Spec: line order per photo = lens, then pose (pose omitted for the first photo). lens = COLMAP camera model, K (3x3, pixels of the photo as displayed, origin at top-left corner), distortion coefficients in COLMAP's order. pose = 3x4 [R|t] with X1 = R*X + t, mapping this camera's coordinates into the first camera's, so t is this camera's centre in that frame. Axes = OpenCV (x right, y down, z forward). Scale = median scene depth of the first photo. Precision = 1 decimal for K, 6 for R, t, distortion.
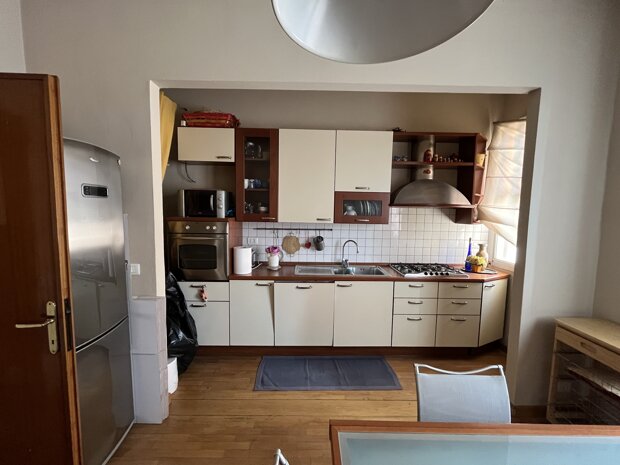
lens RADIAL K [[270.3, 0, 309.8], [0, 270.3, 230.6], [0, 0, 1]] dist [0.001538, 0.000143]
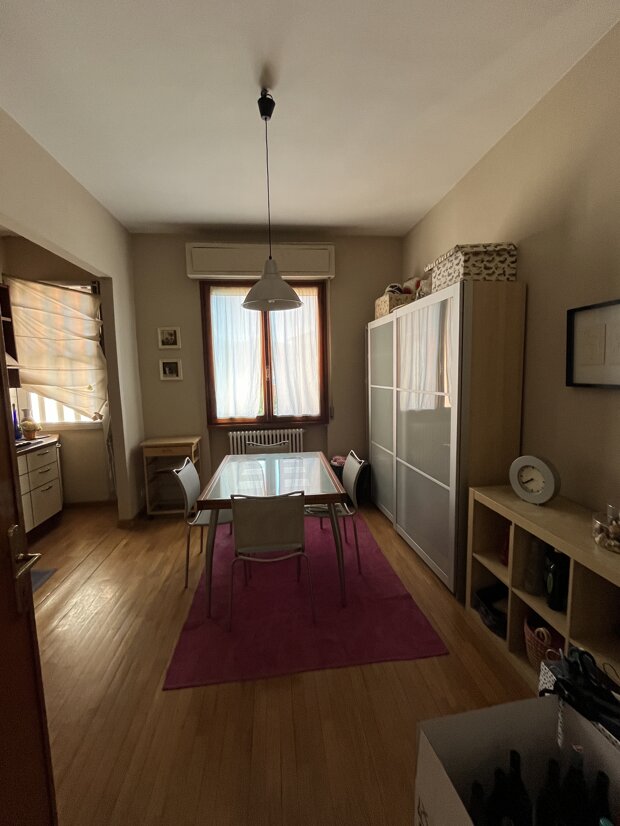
lens RADIAL K [[360.1, 0, 310.1], [0, 360.1, 412.1], [0, 0, 1]] dist [0.001538, 0.000143]
pose [[-0.109980, -0.119643, 0.986707, -0.730154], [0.102969, 0.986016, 0.131036, -0.001384], [-0.988586, 0.116011, -0.096122, 0.184660]]
